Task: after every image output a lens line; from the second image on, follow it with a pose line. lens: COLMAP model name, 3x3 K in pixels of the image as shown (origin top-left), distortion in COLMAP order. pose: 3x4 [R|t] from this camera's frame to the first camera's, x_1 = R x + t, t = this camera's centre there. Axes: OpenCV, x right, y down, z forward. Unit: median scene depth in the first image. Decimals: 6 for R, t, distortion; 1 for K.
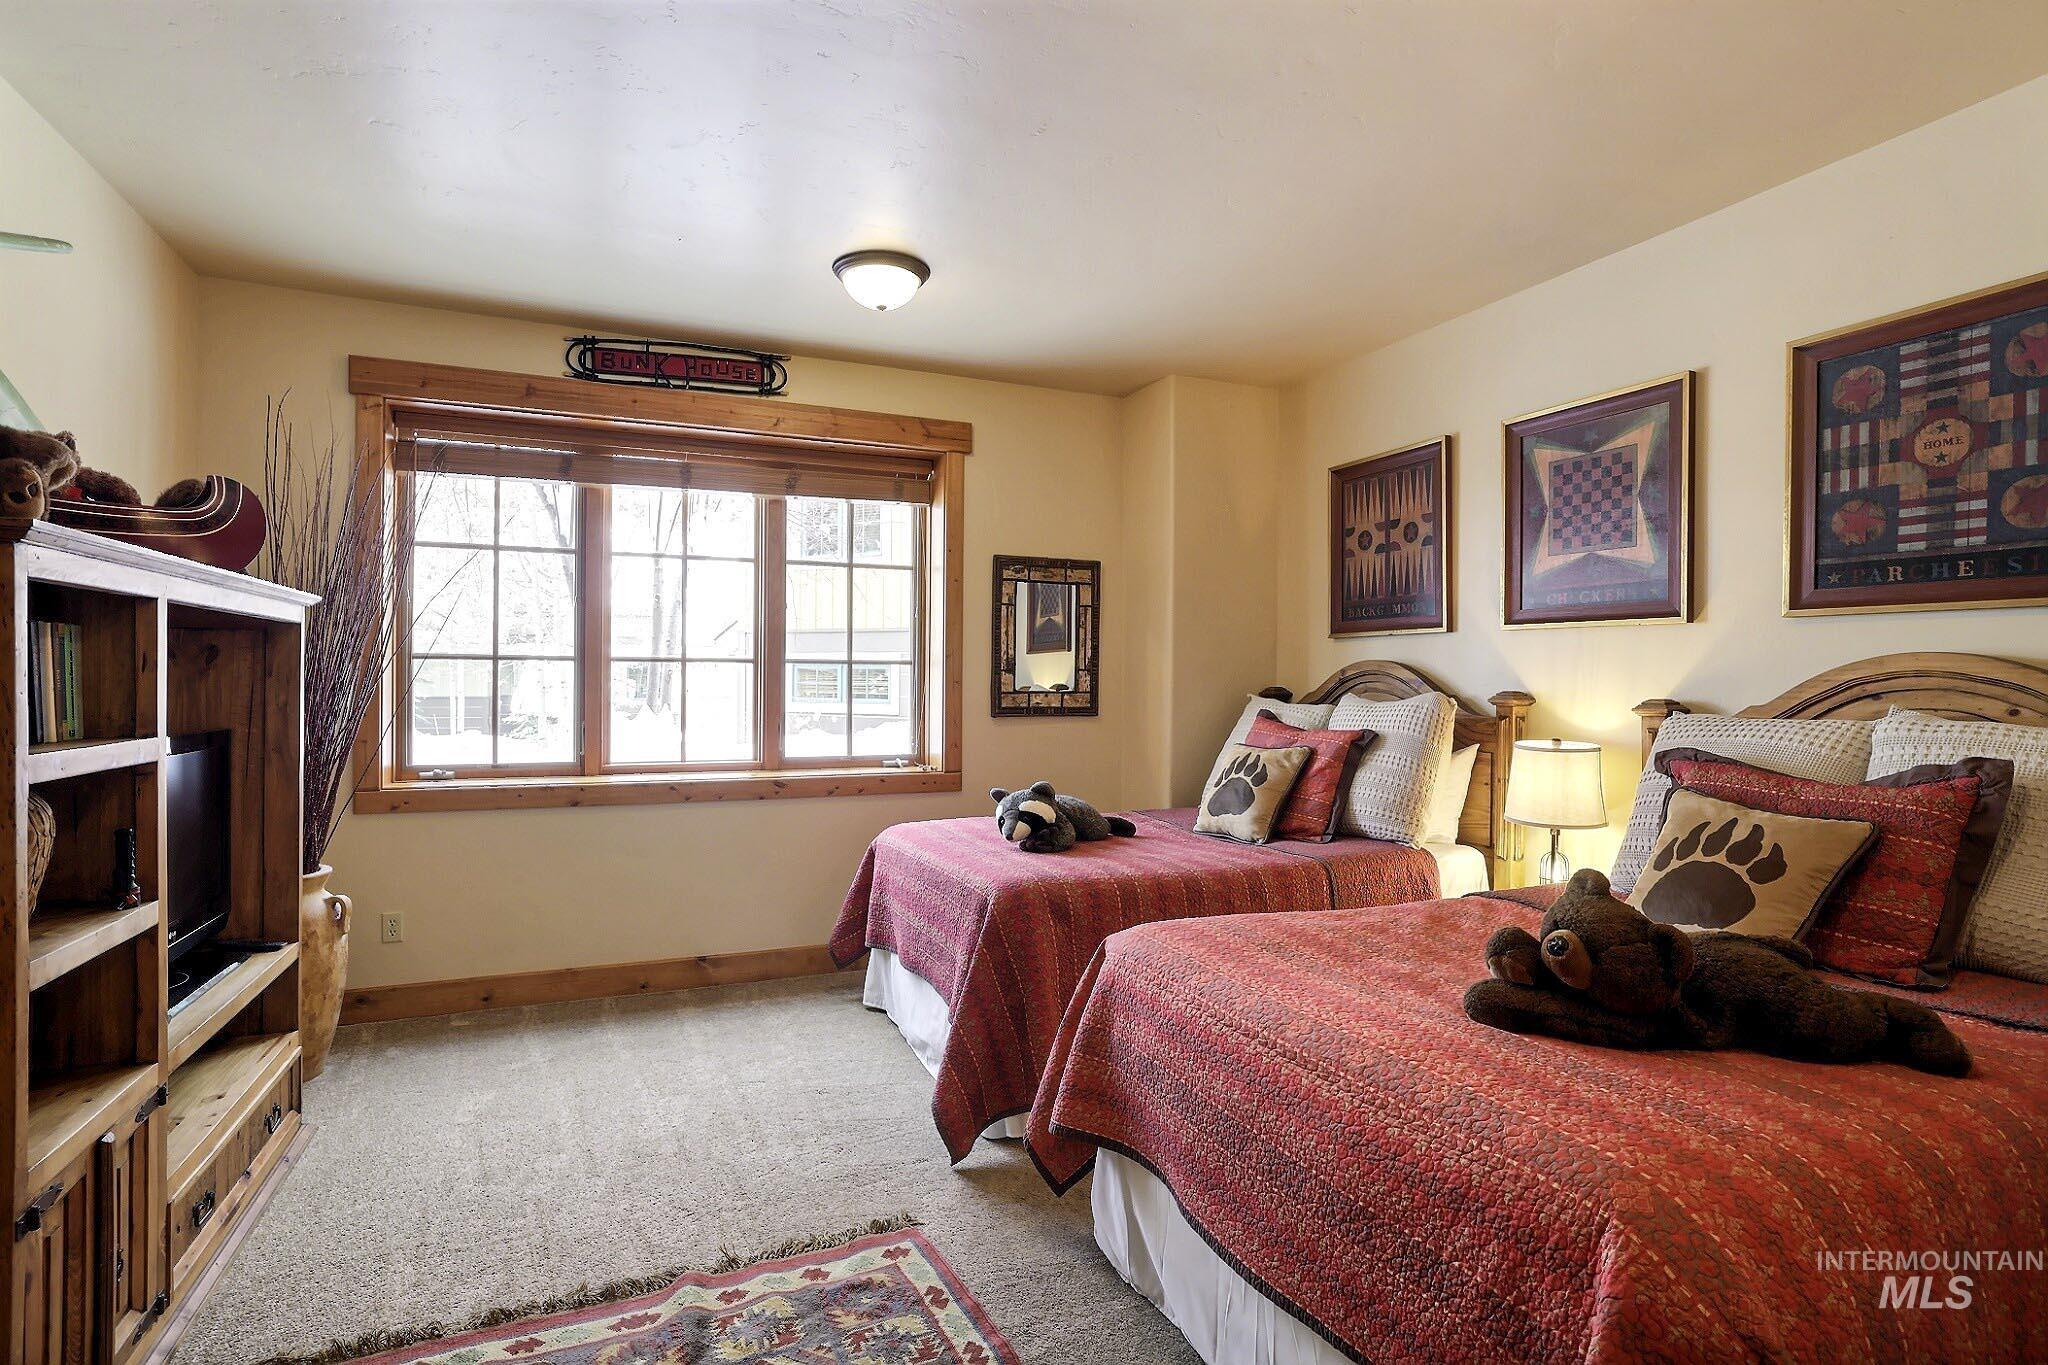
lens RADIAL K [[1004.6, 0, 1024.0], [0, 1004.6, 682.5], [0, 0, 1]] dist [-0.046006, 0.030369]
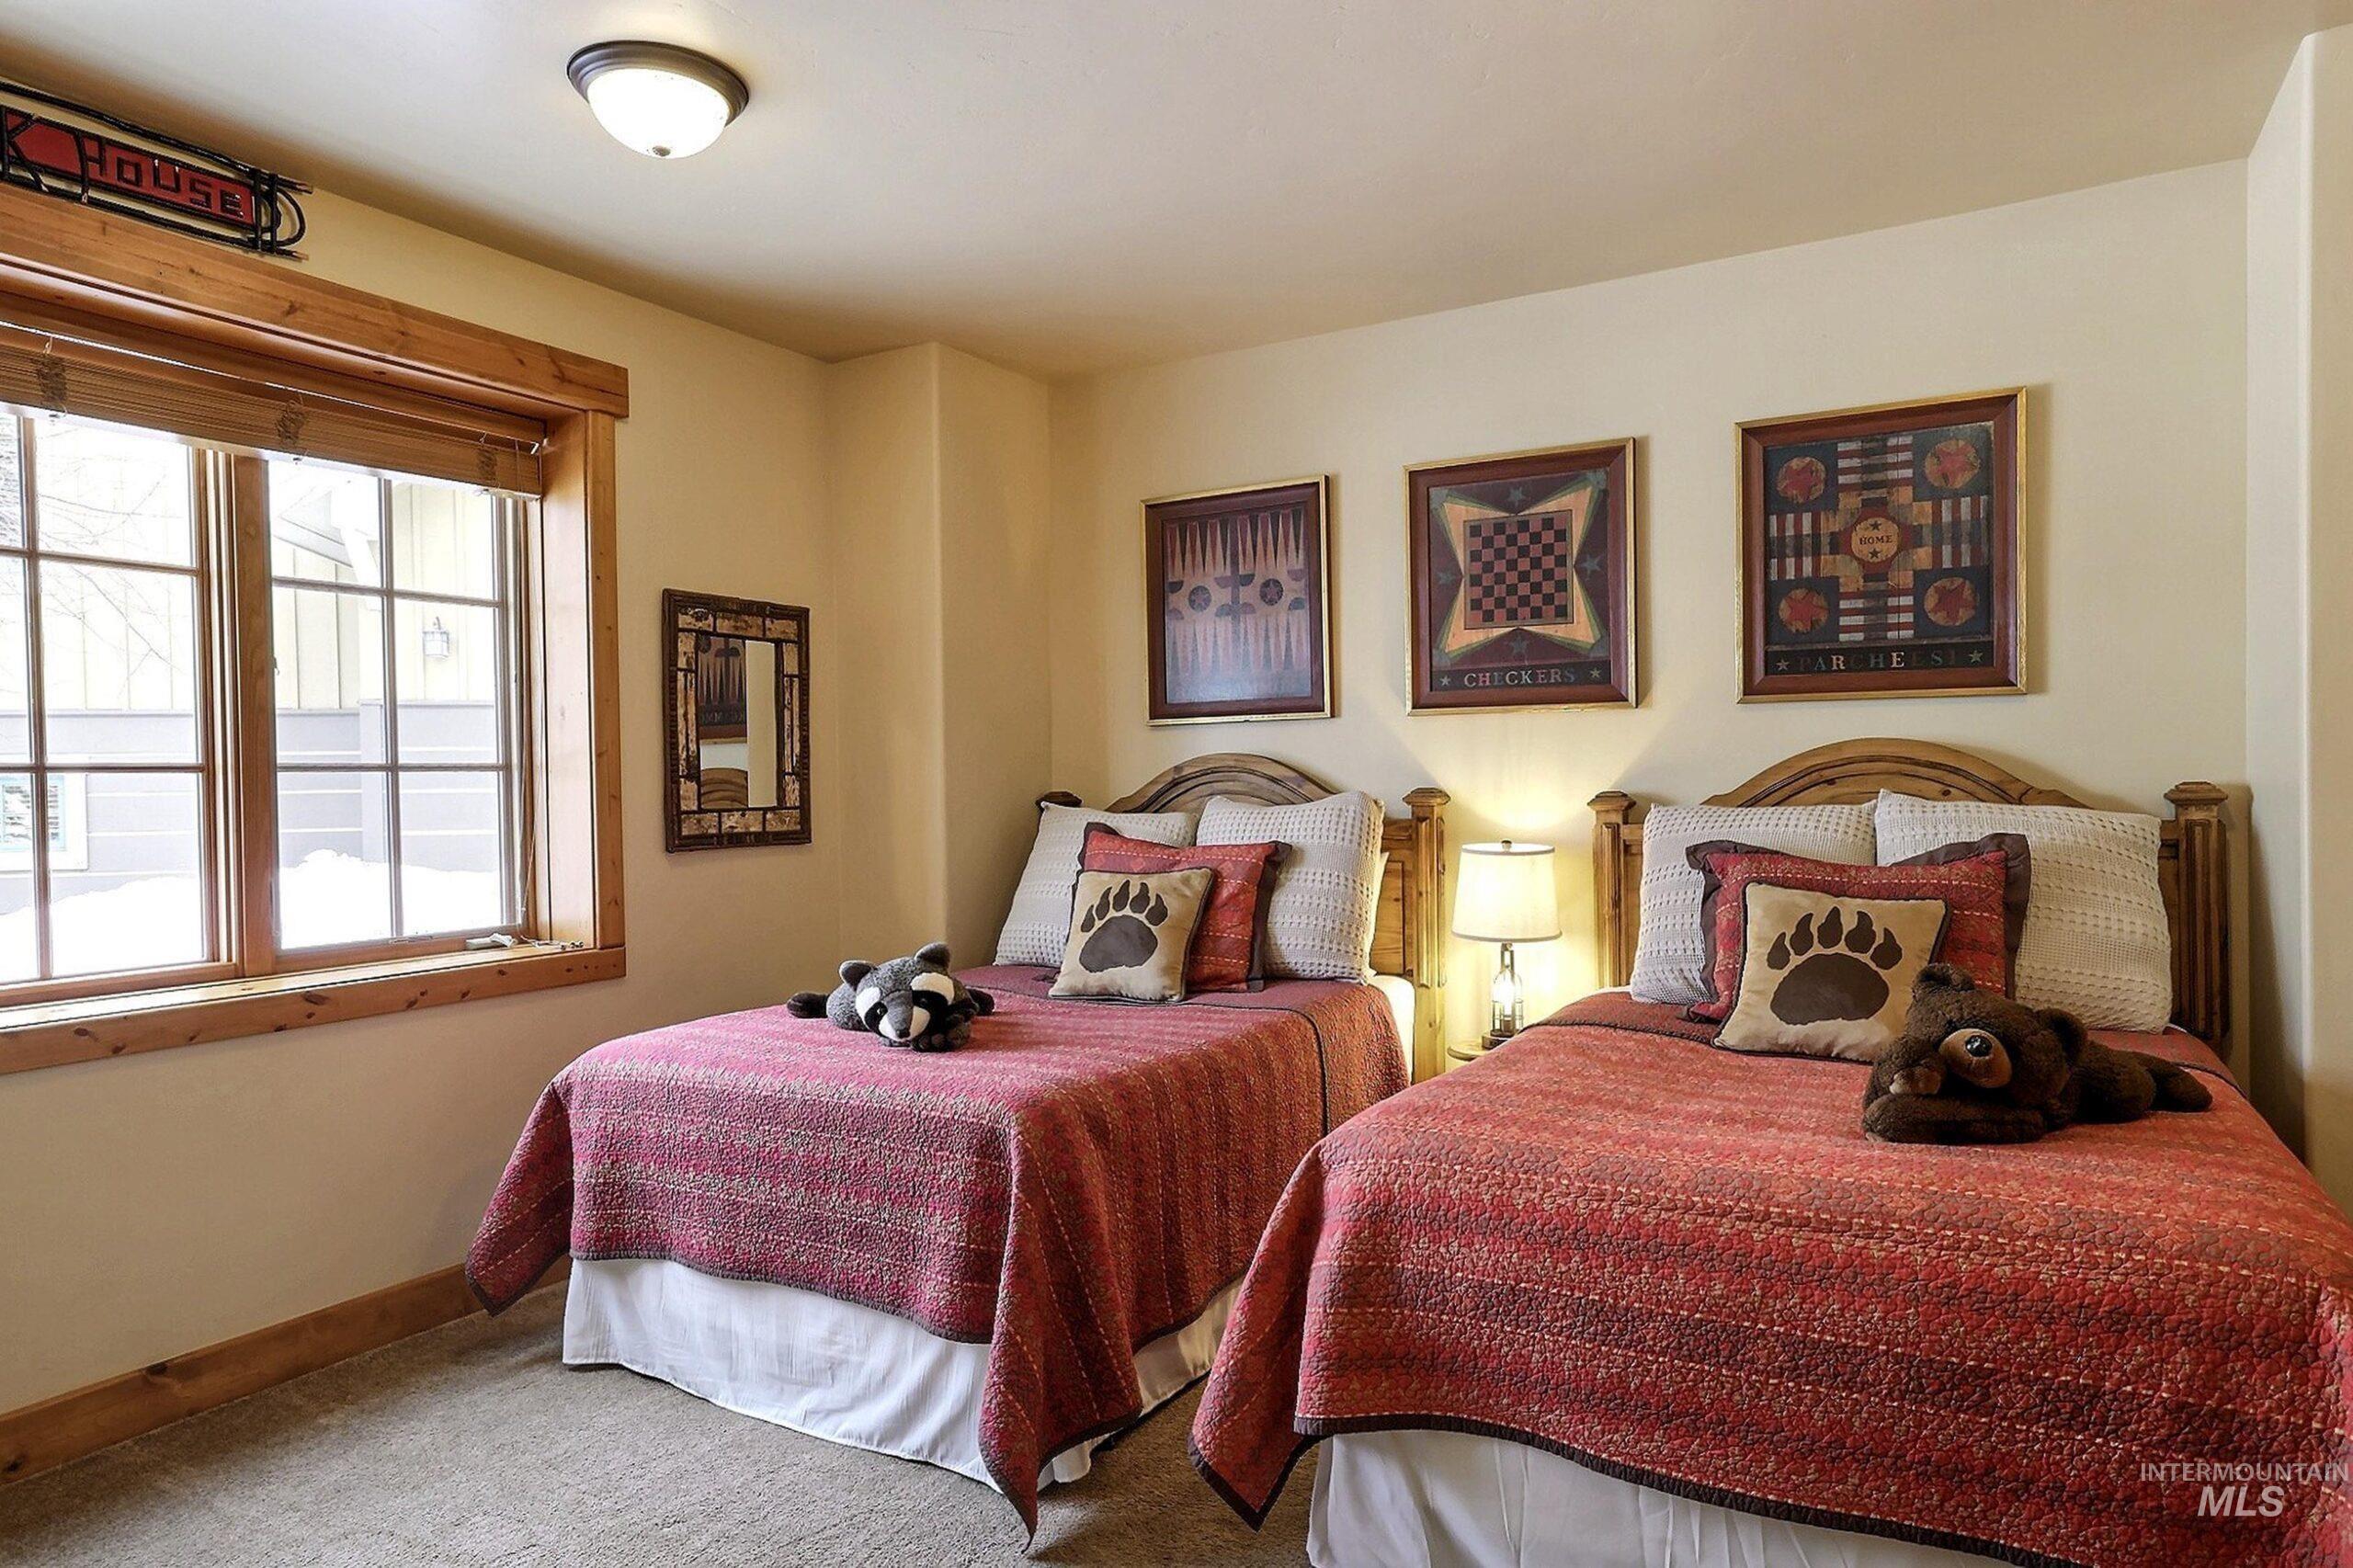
lens RADIAL K [[1387.6, 0, 1177.7], [0, 1387.6, 802.1], [0, 0, 1]] dist [-0.027266, 0.028721]
pose [[0.802948, -0.029820, 0.595302, -0.396054], [0.024959, 0.999554, 0.016405, -0.003743], [-0.595526, 0.001686, 0.803334, 0.184459]]
